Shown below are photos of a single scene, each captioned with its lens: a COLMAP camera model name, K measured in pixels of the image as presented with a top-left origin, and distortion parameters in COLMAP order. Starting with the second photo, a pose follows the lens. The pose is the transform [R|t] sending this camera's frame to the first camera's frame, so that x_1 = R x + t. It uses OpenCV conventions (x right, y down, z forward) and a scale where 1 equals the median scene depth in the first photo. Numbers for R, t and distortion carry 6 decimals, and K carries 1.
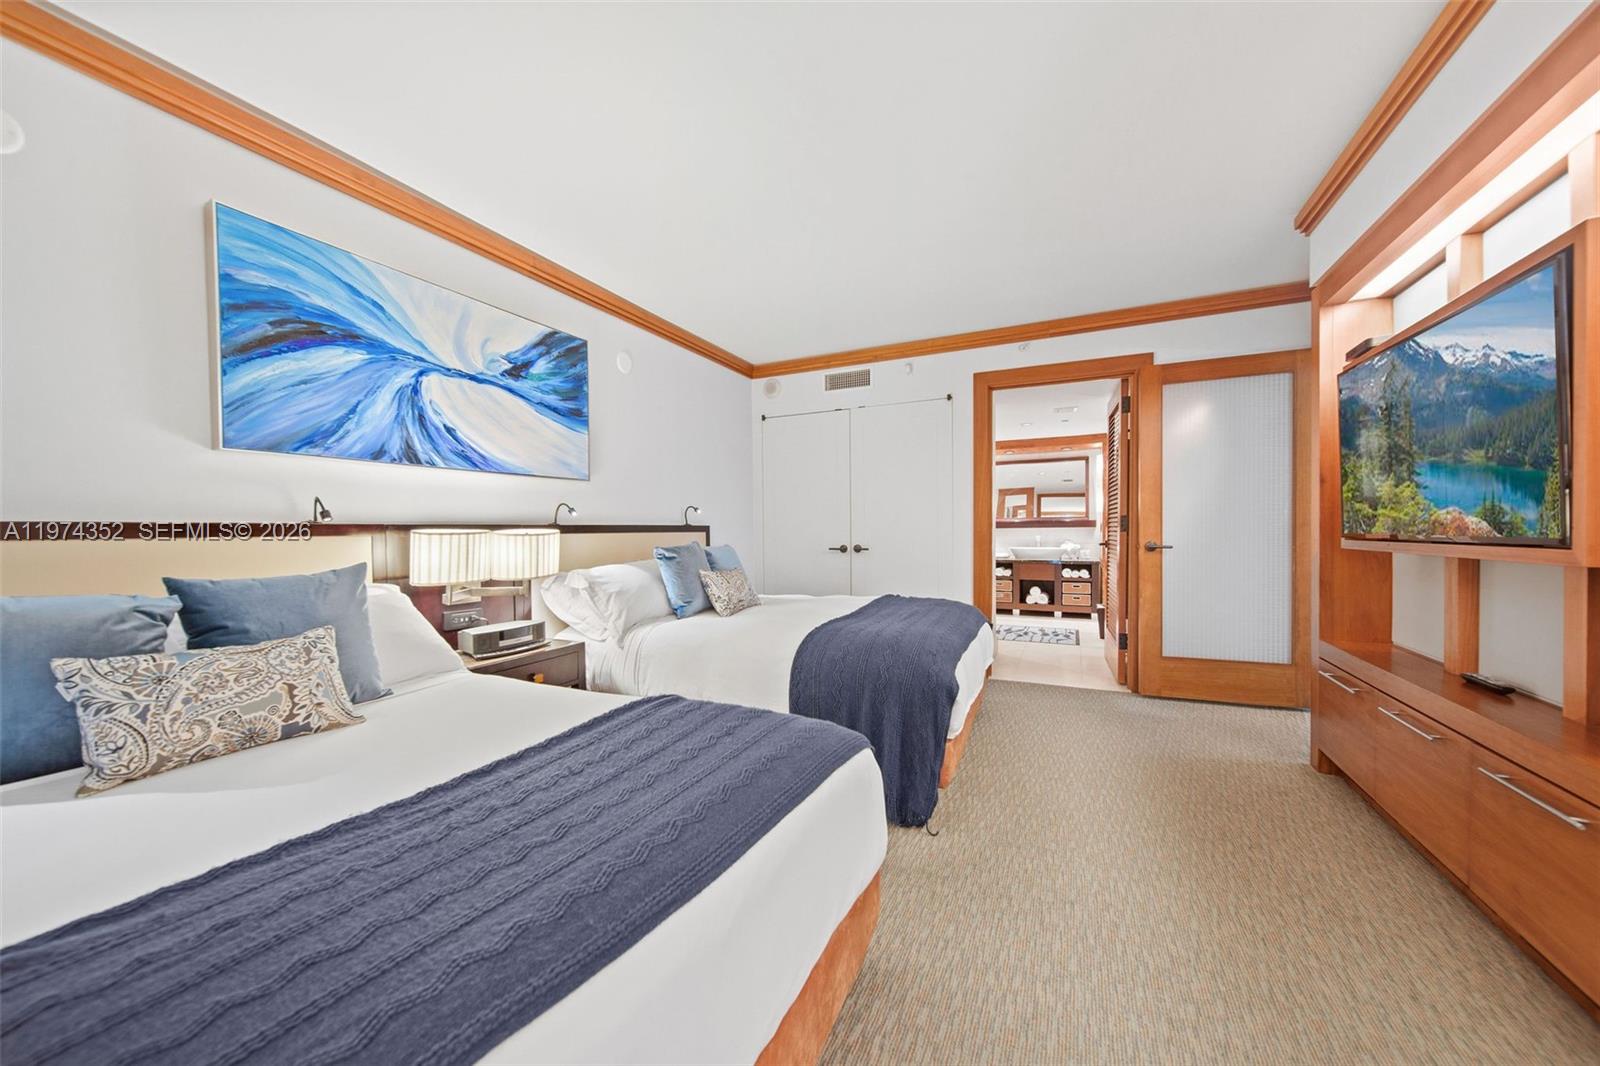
lens RADIAL K [[561.4, 0, 798.8], [0, 561.4, 521.6], [0, 0, 1]] dist [-0.000903, -0.000194]
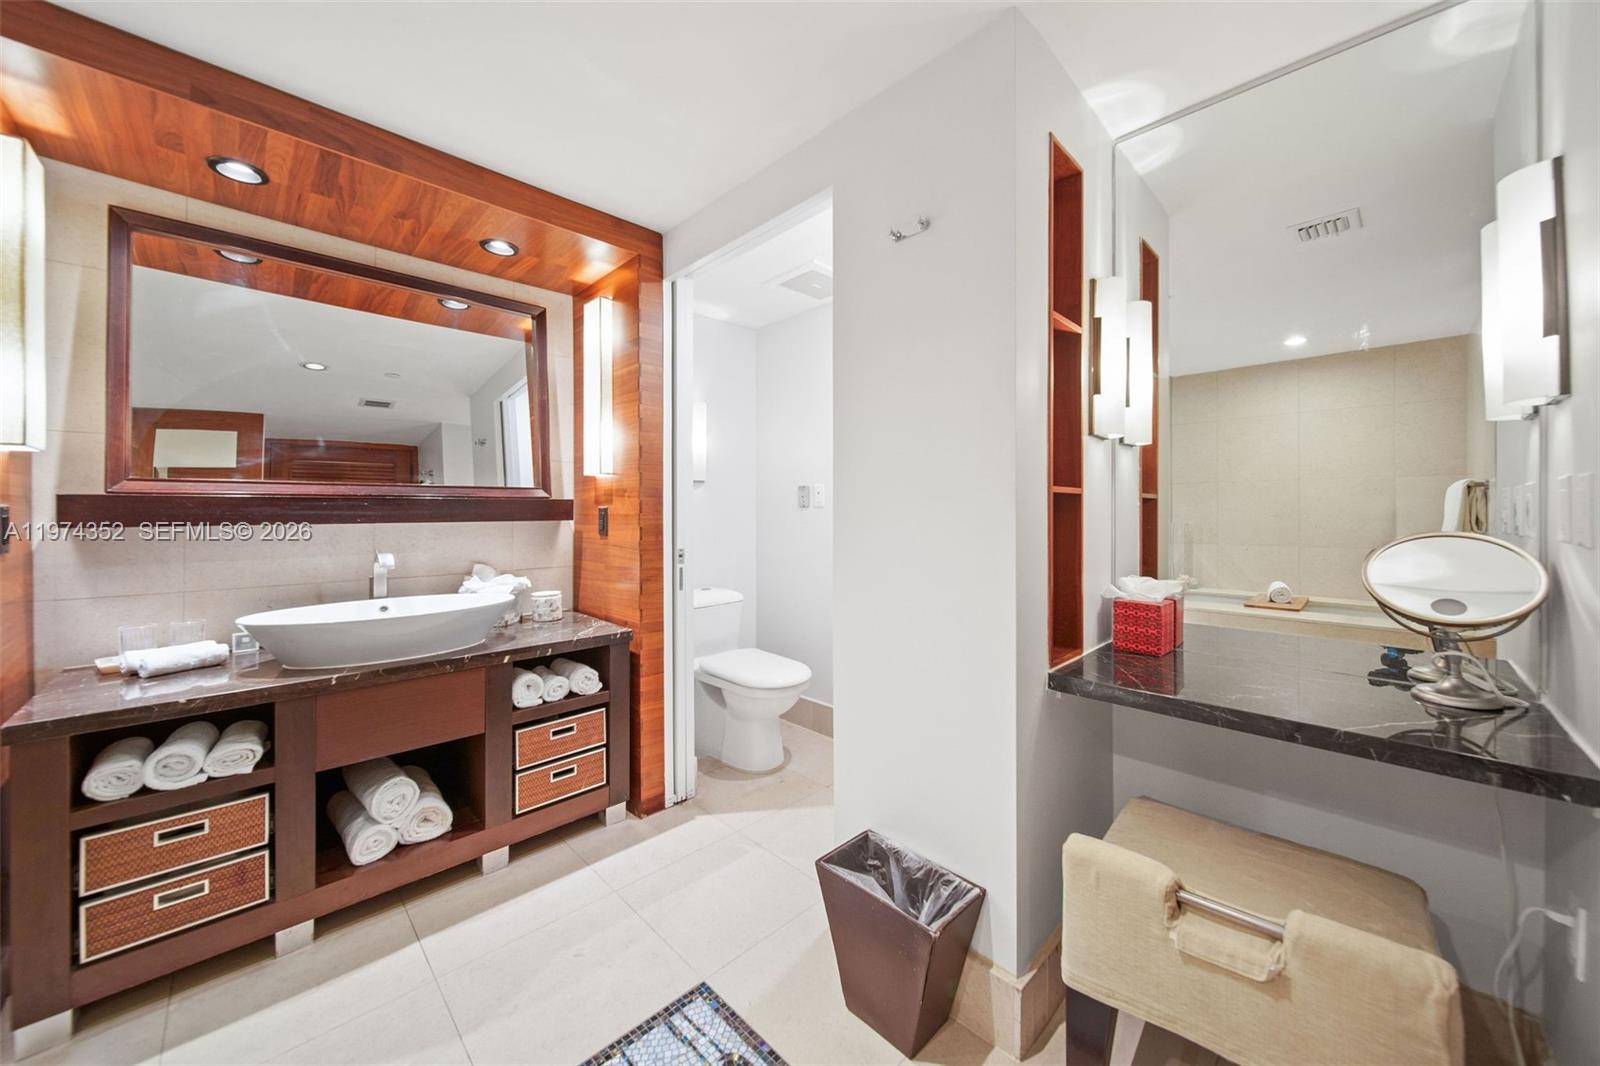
lens RADIAL K [[575.3, 0, 814.4], [0, 575.3, 509.7], [0, 0, 1]] dist [-0.000168, -0.000166]
pose [[0.324963, 0.006650, 0.945703, 0.249346], [-0.007390, 0.999963, -0.004492, 0.003483], [-0.945698, -0.005529, 0.325000, 0.754766]]
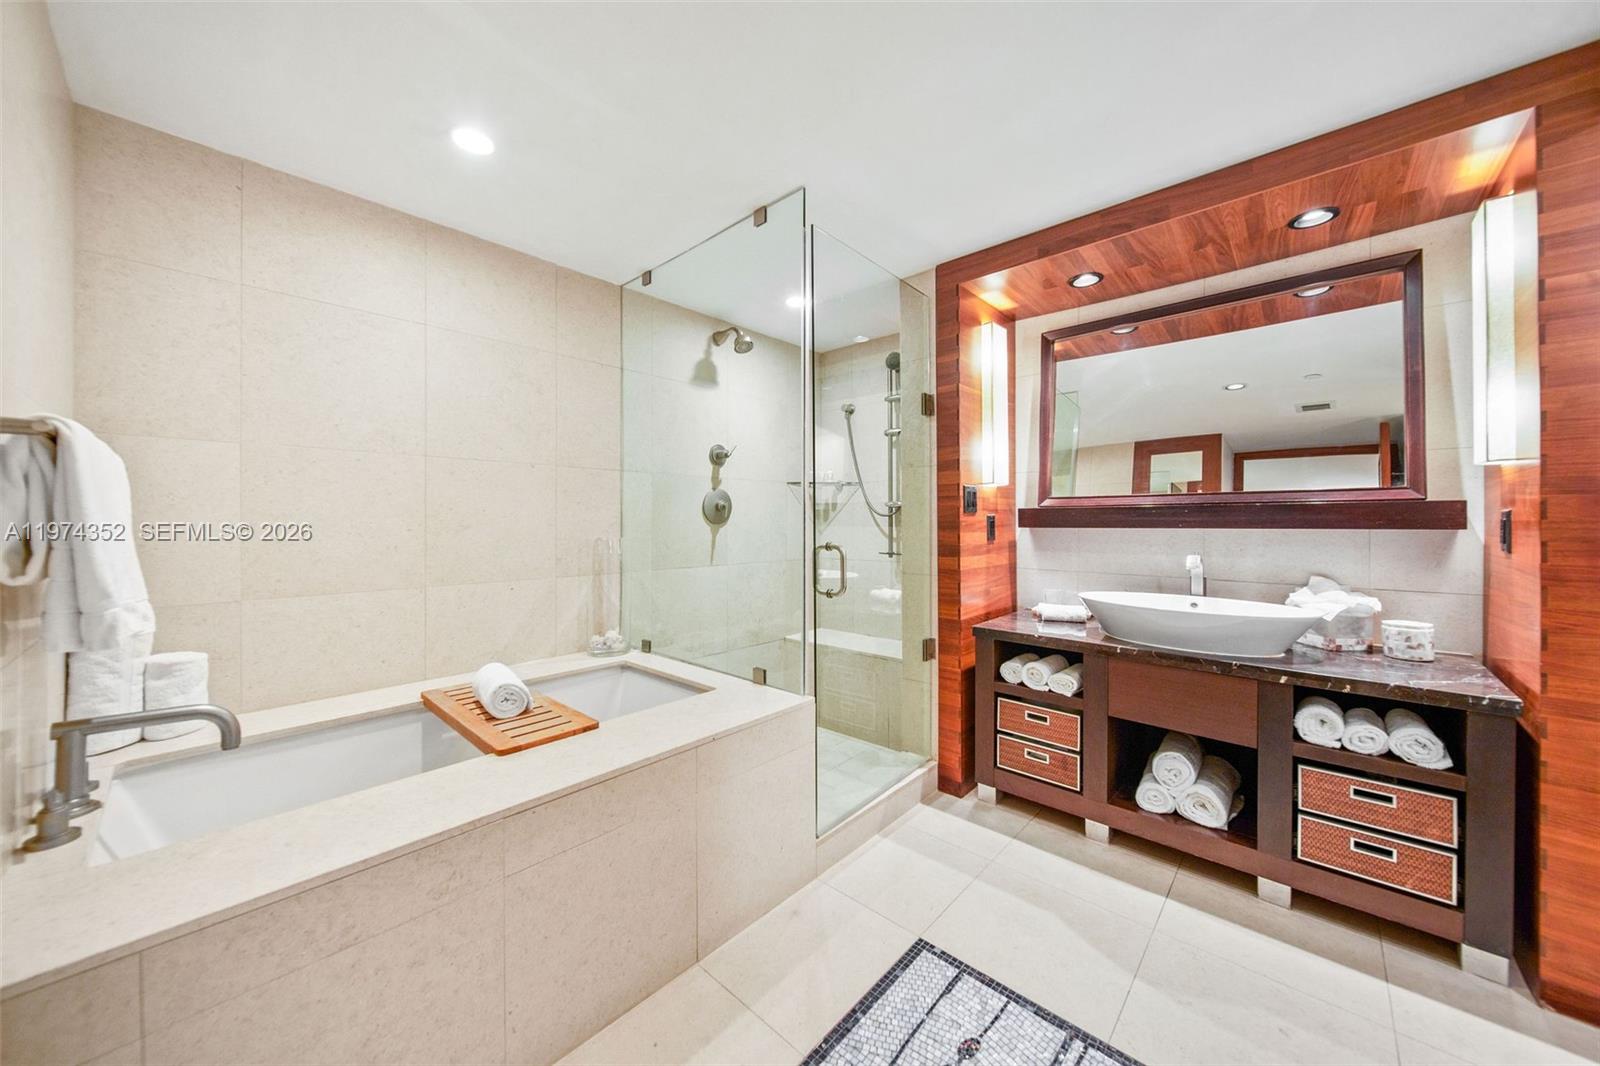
lens RADIAL K [[561.4, 0, 798.8], [0, 561.4, 521.6], [0, 0, 1]] dist [-0.000903, -0.000194]
pose [[0.958037, 0.002747, -0.286630, 0.325918], [0.000245, 0.999946, 0.010400, 0.003465], [0.286643, -0.010034, 0.957985, 0.692599]]
